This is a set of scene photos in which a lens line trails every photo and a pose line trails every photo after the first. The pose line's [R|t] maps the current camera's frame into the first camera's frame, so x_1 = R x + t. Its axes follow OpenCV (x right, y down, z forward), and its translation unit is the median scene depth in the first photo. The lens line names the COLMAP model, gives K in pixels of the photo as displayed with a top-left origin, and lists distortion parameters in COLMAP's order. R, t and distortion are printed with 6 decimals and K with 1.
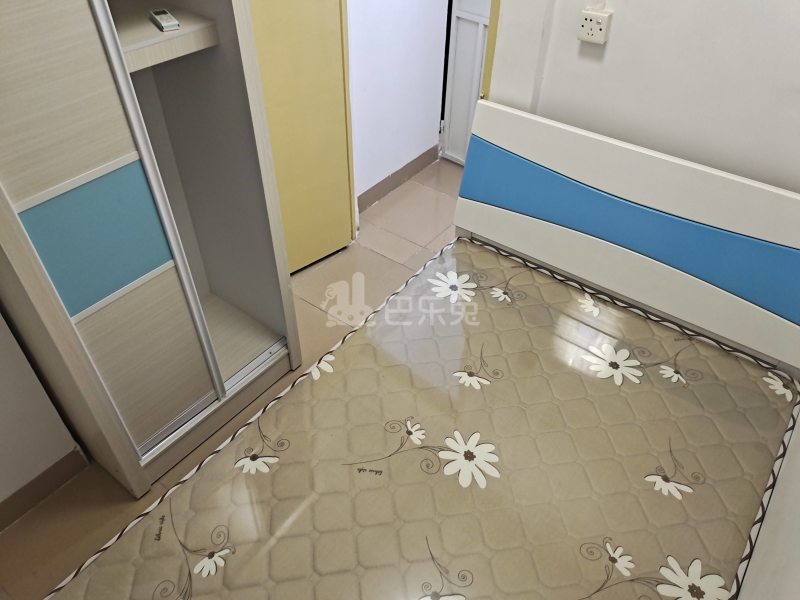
lens RADIAL K [[597.6, 0, 400.0], [0, 597.6, 300.0], [0, 0, 1]] dist [0.011667, -0.001461]
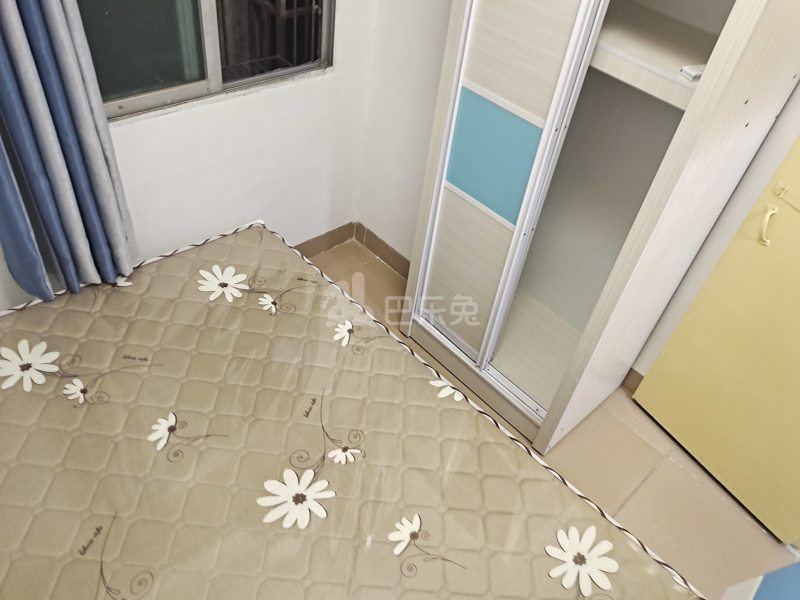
lens RADIAL K [[597.6, 0, 400.0], [0, 597.6, 300.0], [0, 0, 1]] dist [0.011667, -0.001461]
pose [[-0.165820, 0.657732, -0.734773, 0.550084], [-0.743445, 0.406154, 0.531346, -0.447639], [0.647915, 0.634371, 0.421639, 0.521566]]
